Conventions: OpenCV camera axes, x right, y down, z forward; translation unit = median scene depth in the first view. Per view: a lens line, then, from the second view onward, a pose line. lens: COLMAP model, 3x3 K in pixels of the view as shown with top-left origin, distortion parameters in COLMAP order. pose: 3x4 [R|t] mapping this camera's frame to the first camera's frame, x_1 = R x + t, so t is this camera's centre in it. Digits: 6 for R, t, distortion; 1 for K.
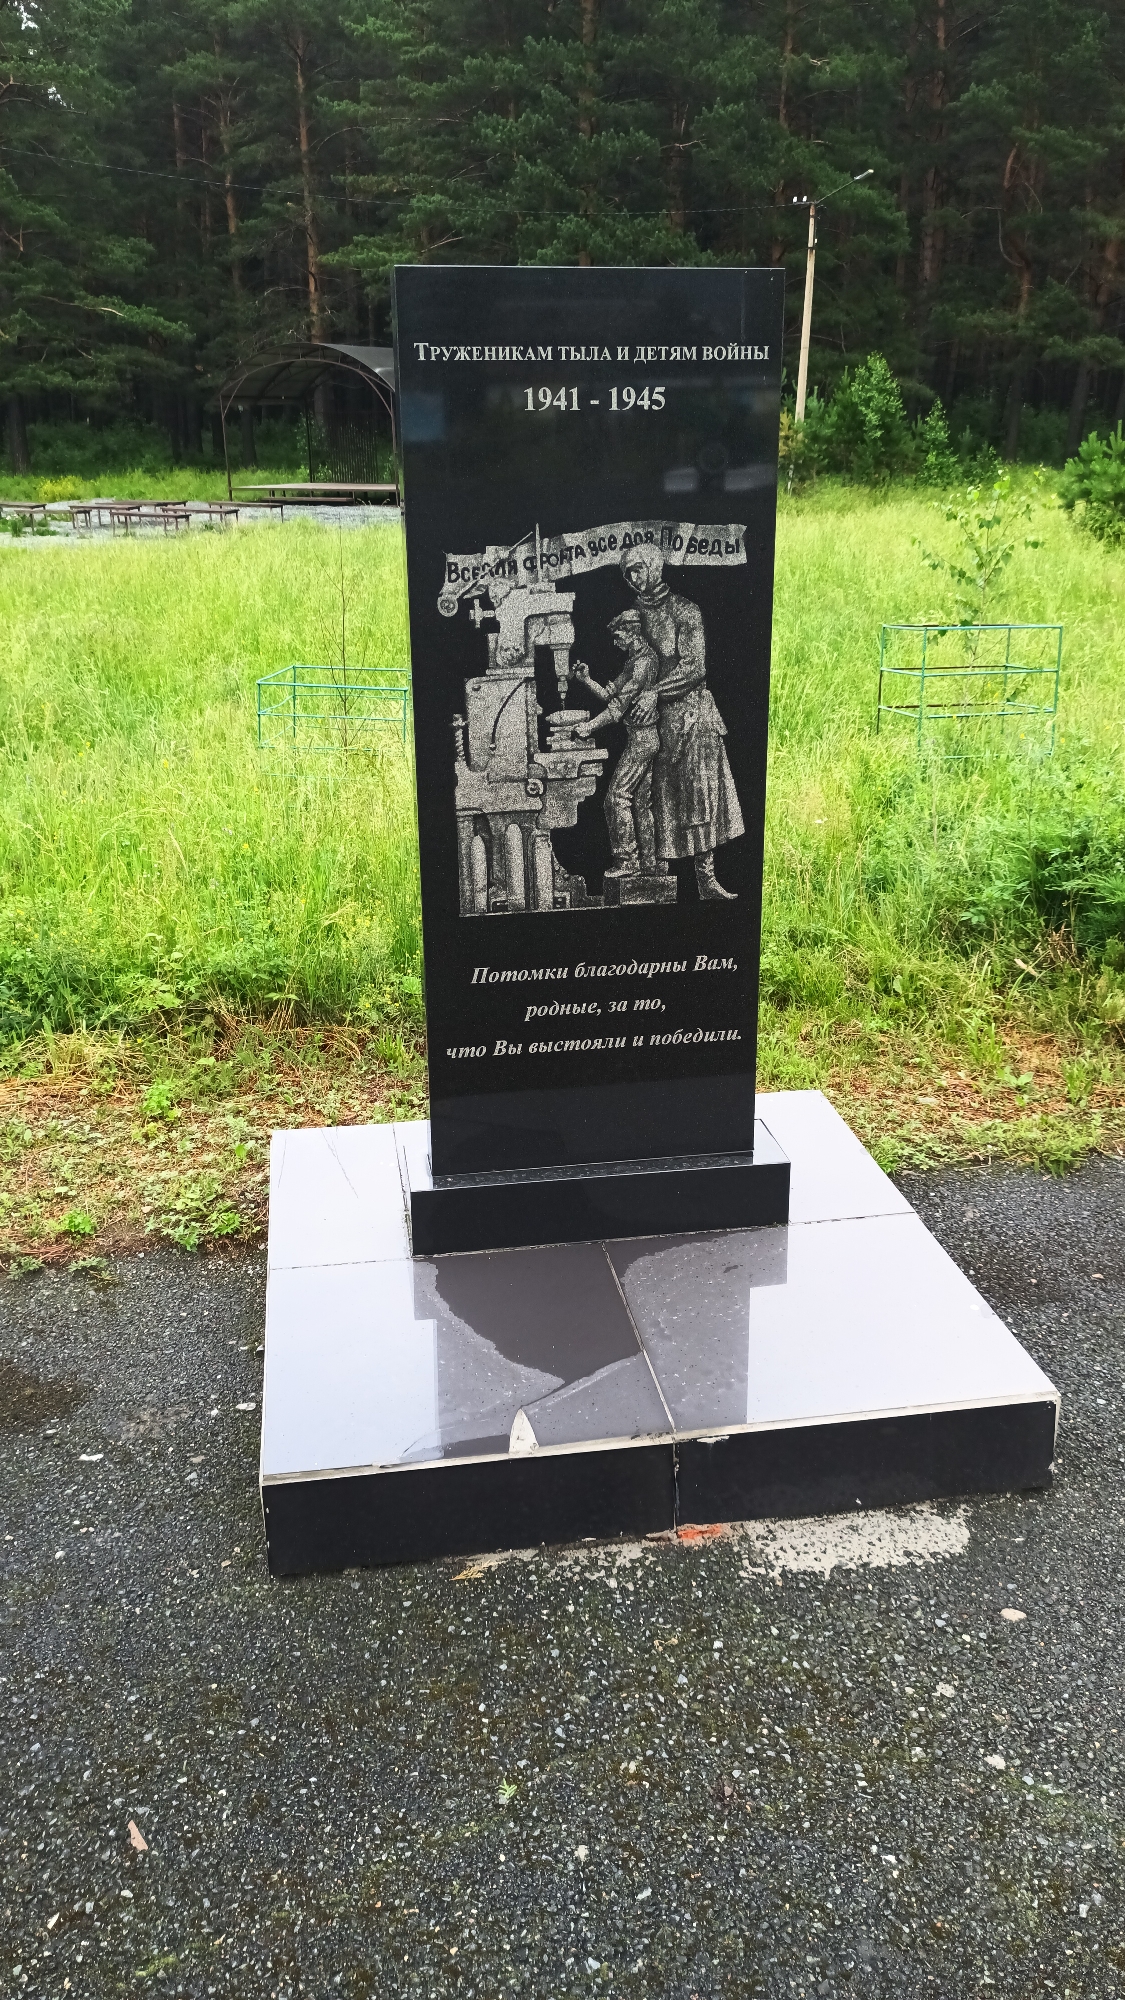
lens RADIAL K [[1594.2, 0, 562.5], [0, 1594.2, 1000.0], [0, 0, 1]] dist [0.035093, 0.000659]
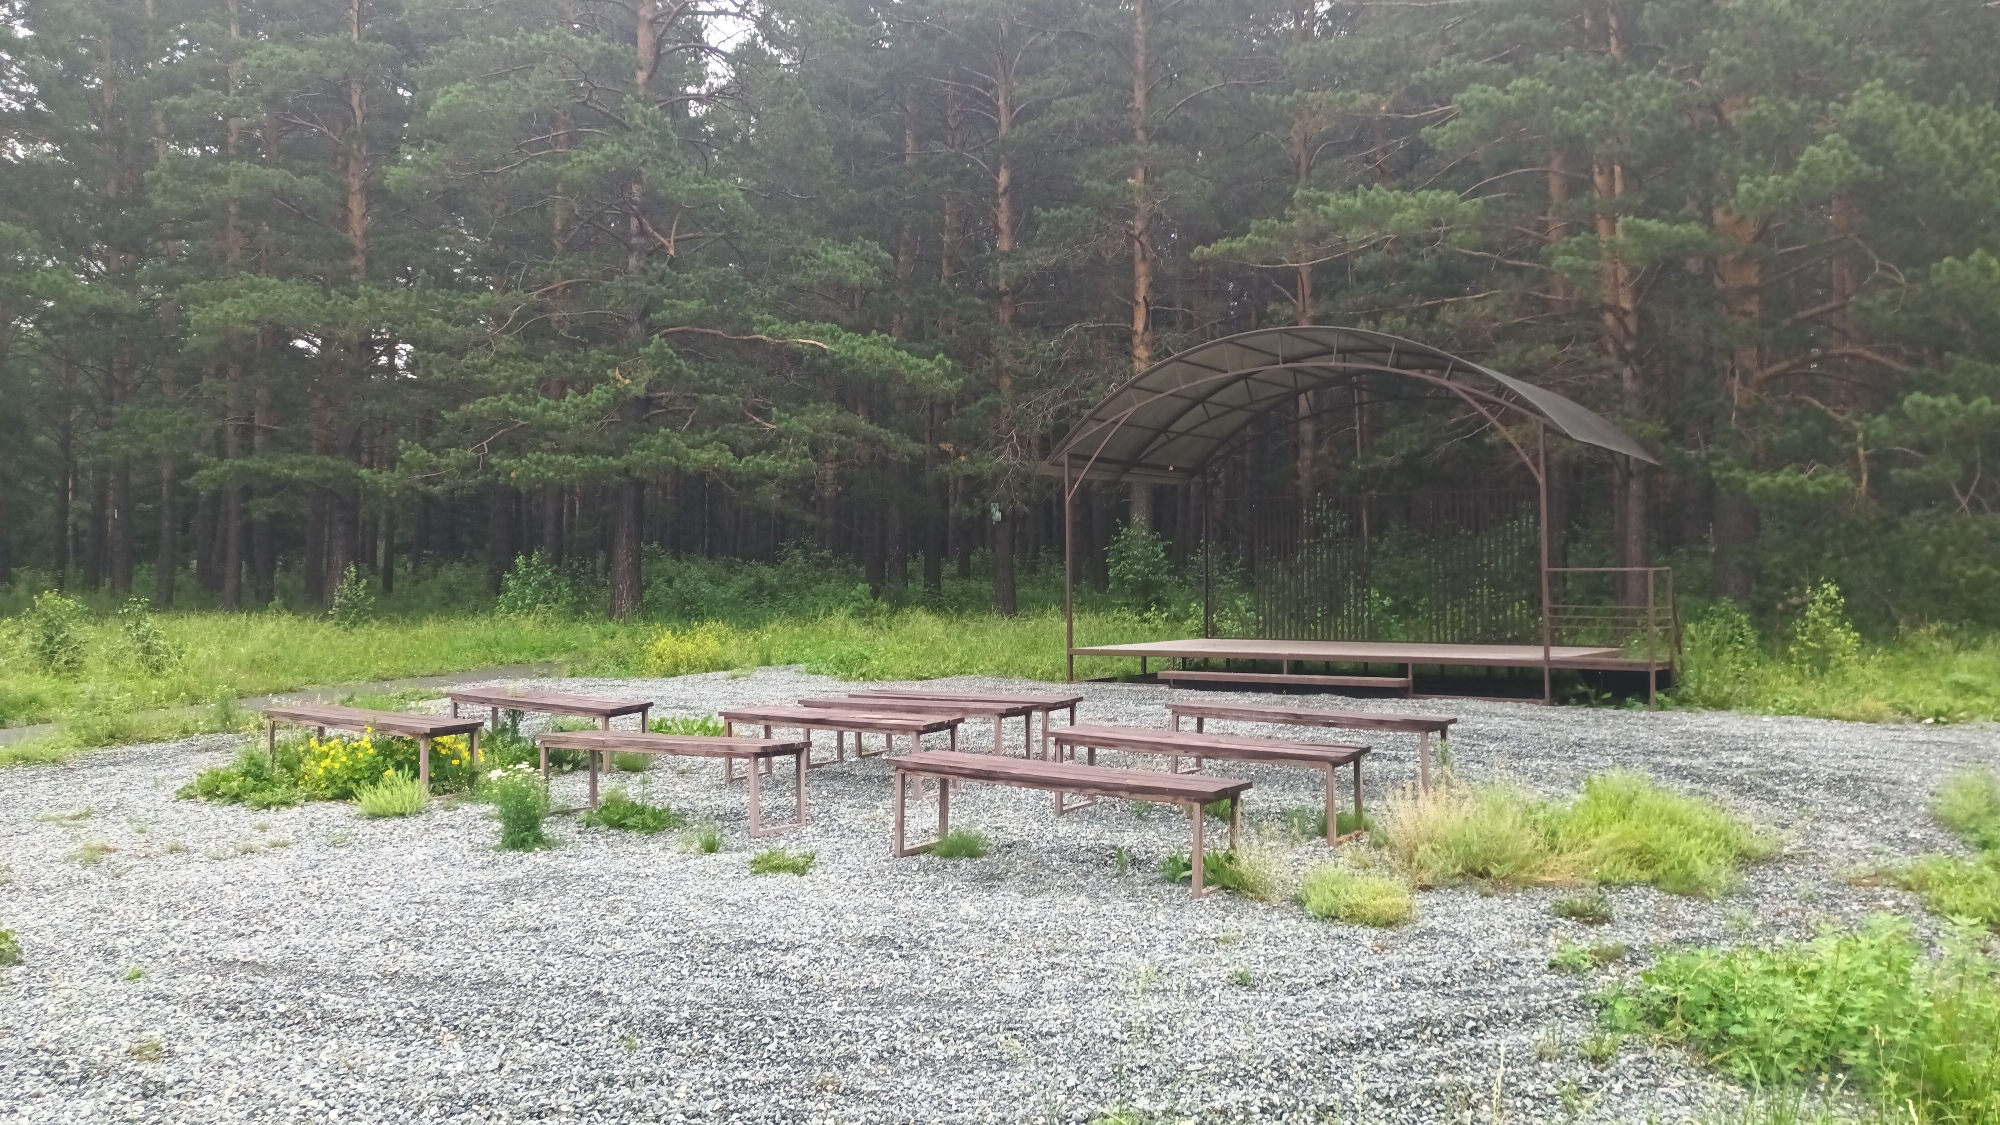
lens RADIAL K [[1594.2, 0, 1000.0], [0, 1594.2, 562.5], [0, 0, 1]] dist [0.035093, 0.000659]
pose [[0.995792, 0.009147, -0.091180, -0.165036], [-0.040353, 0.937107, -0.346702, -0.167899], [0.082274, 0.348923, 0.933533, 0.514332]]
